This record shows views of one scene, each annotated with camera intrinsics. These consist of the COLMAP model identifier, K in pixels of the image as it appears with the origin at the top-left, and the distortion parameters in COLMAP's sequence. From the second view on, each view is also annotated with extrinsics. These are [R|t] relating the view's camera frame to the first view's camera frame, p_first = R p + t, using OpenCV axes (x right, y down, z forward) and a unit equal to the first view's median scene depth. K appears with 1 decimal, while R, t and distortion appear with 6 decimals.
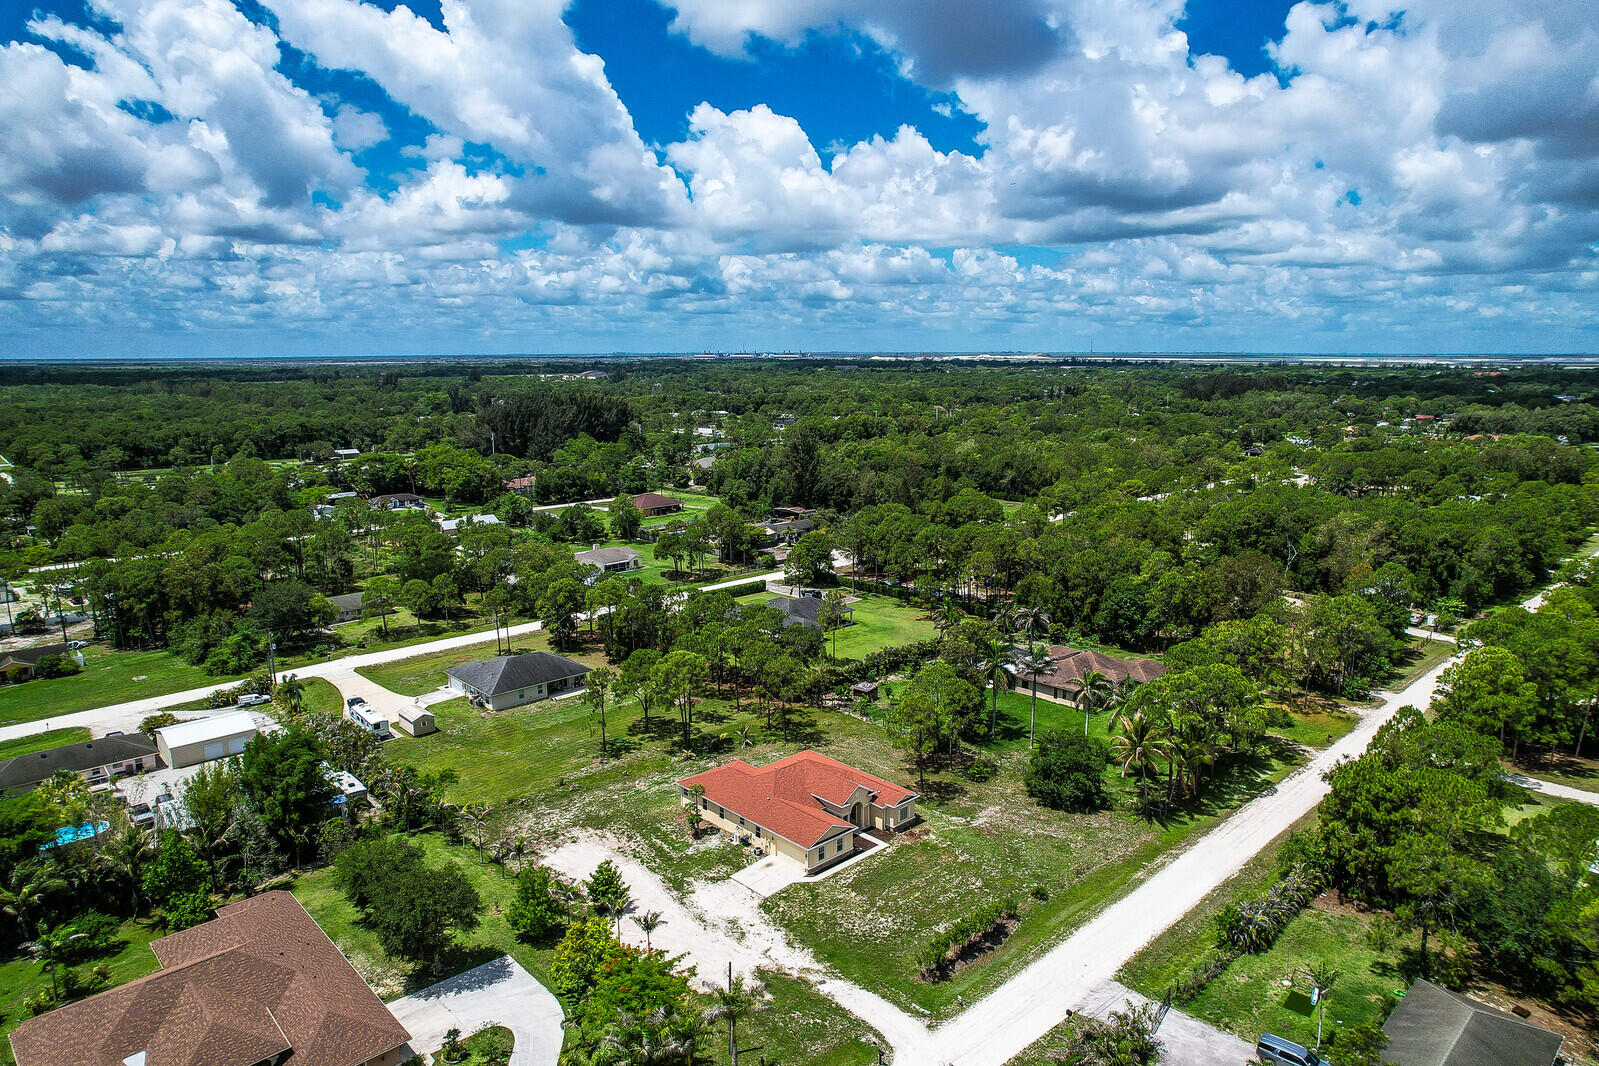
lens RADIAL K [[1024.0, 0, 803.4], [0, 1024.0, 486.6], [0, 0, 1]] dist [-0.070463, 0.058481]
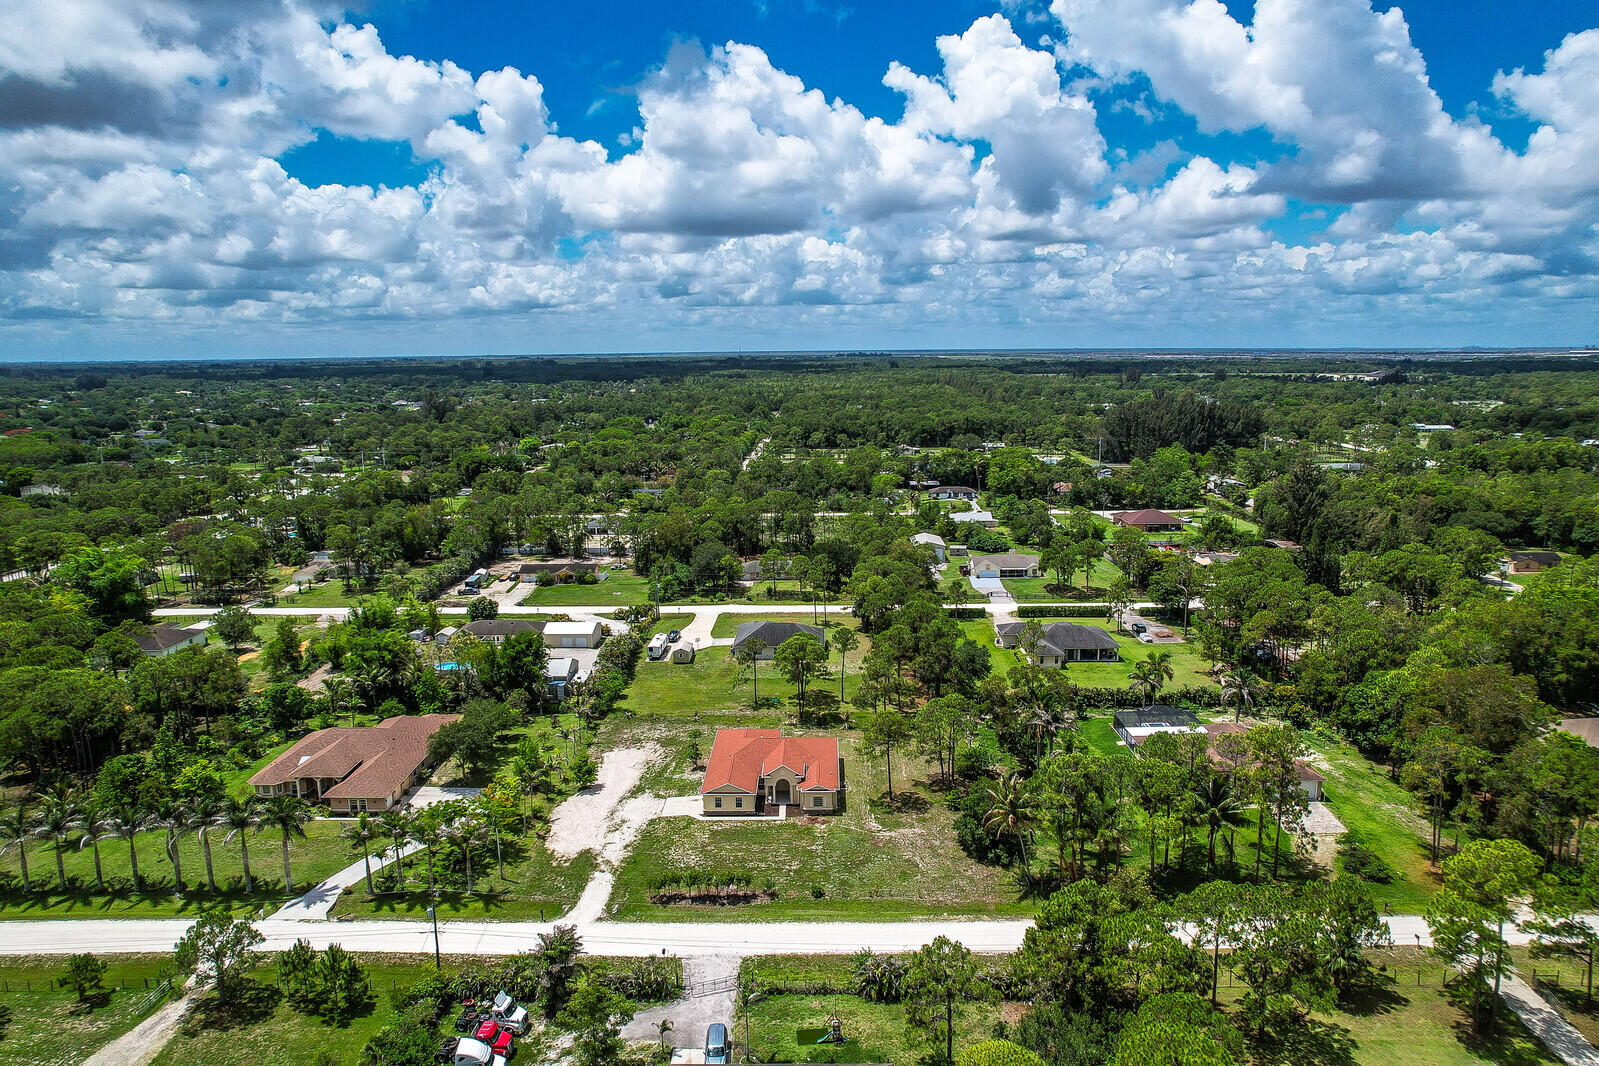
lens RADIAL K [[1024.0, 0, 813.1], [0, 1024.0, 524.1], [0, 0, 1]] dist [-0.070463, 0.058481]
pose [[0.720722, 0.118256, -0.683064, 0.703231], [-0.087245, 0.992981, 0.079856, -0.070135], [0.687713, 0.002040, 0.725980, 0.126573]]
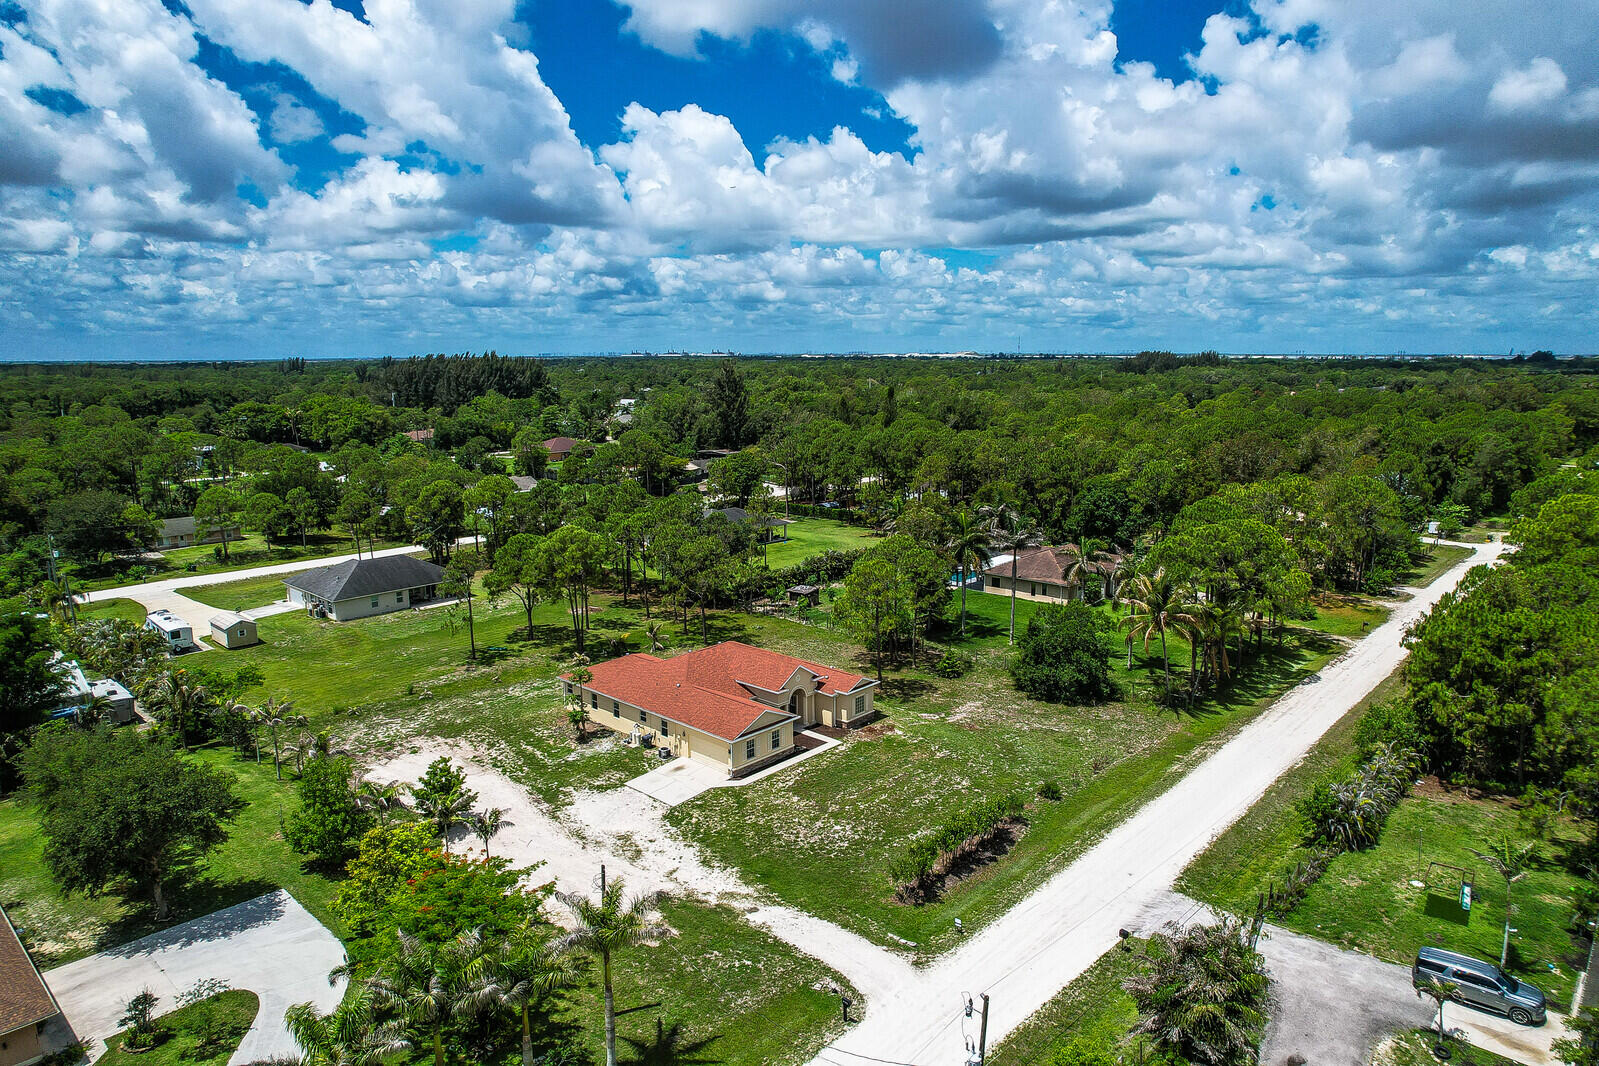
lens RADIAL K [[1024.0, 0, 810.3], [0, 1024.0, 468.1], [0, 0, 1]] dist [-0.070463, 0.058481]
pose [[0.997362, -0.006611, 0.072281, 0.006553], [0.008175, 0.999738, -0.021371, 0.133952], [-0.072121, 0.021905, 0.997155, 0.202115]]
